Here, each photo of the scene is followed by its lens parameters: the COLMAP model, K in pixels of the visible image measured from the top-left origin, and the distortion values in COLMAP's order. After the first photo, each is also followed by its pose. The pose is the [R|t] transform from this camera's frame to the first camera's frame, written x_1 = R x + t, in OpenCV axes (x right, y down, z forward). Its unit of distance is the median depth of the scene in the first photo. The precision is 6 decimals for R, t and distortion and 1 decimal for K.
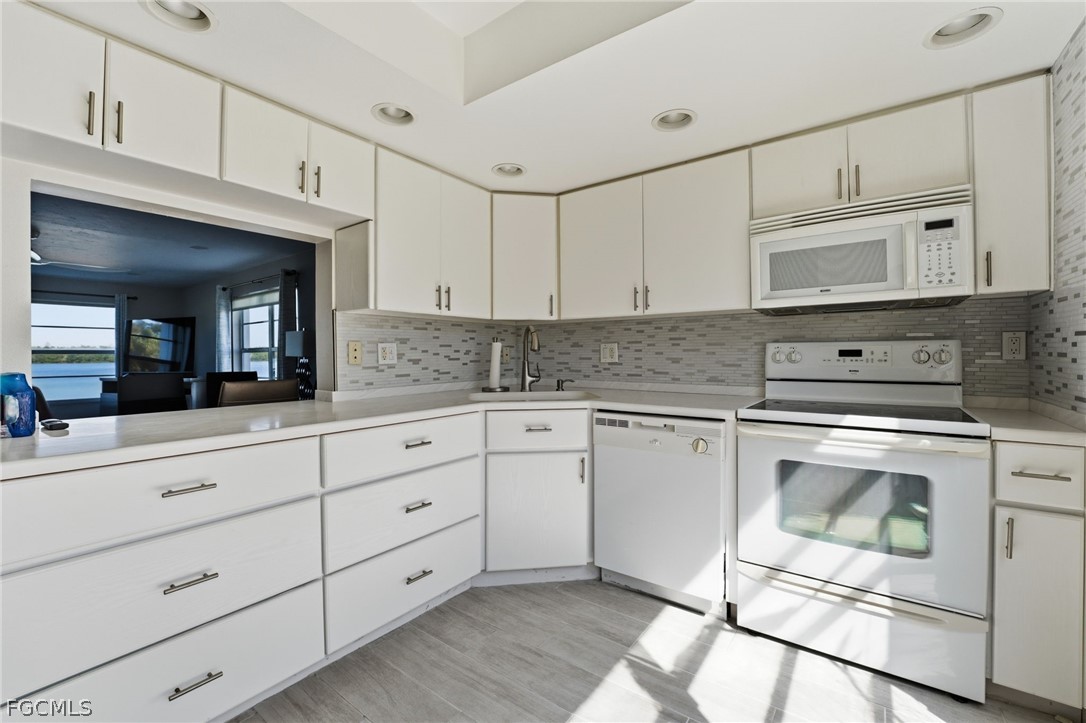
lens RADIAL K [[456.4, 0, 504.0], [0, 456.4, 357.6], [0, 0, 1]] dist [0.001893, 0.000271]
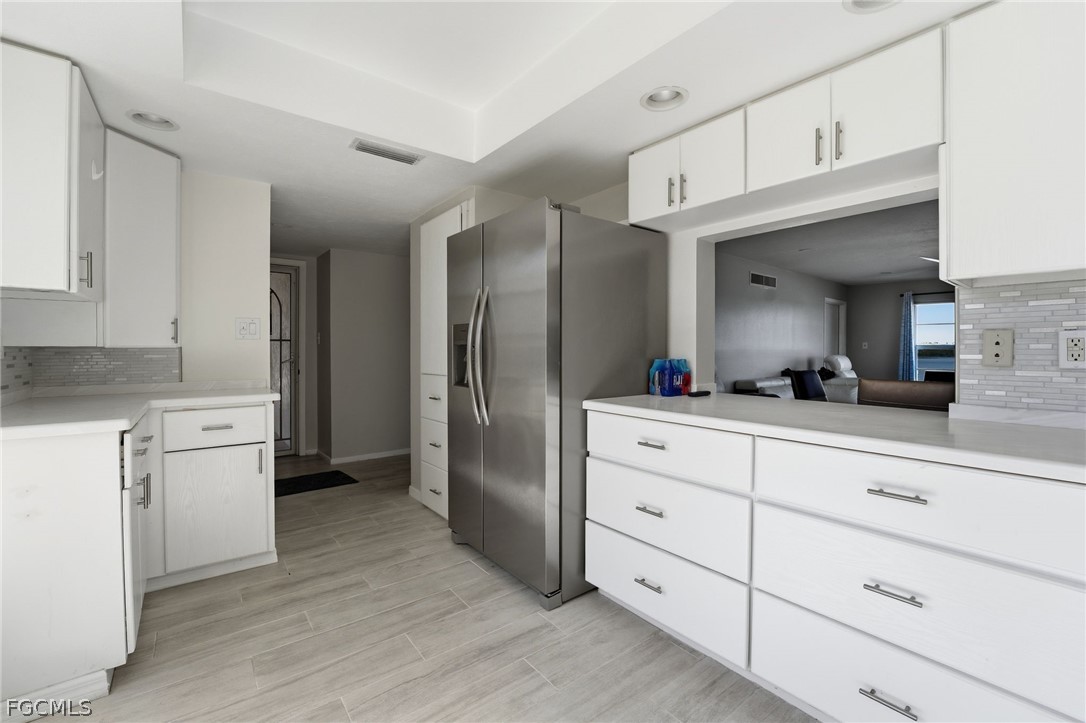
lens RADIAL K [[471.2, 0, 540.9], [0, 471.2, 352.0], [0, 0, 1]] dist [-0.006554, -0.000031]
pose [[-0.216691, 0.005463, -0.976225, 0.424462], [-0.011608, 0.999899, 0.008172, -0.002868], [0.976171, 0.013102, -0.216606, 0.521412]]
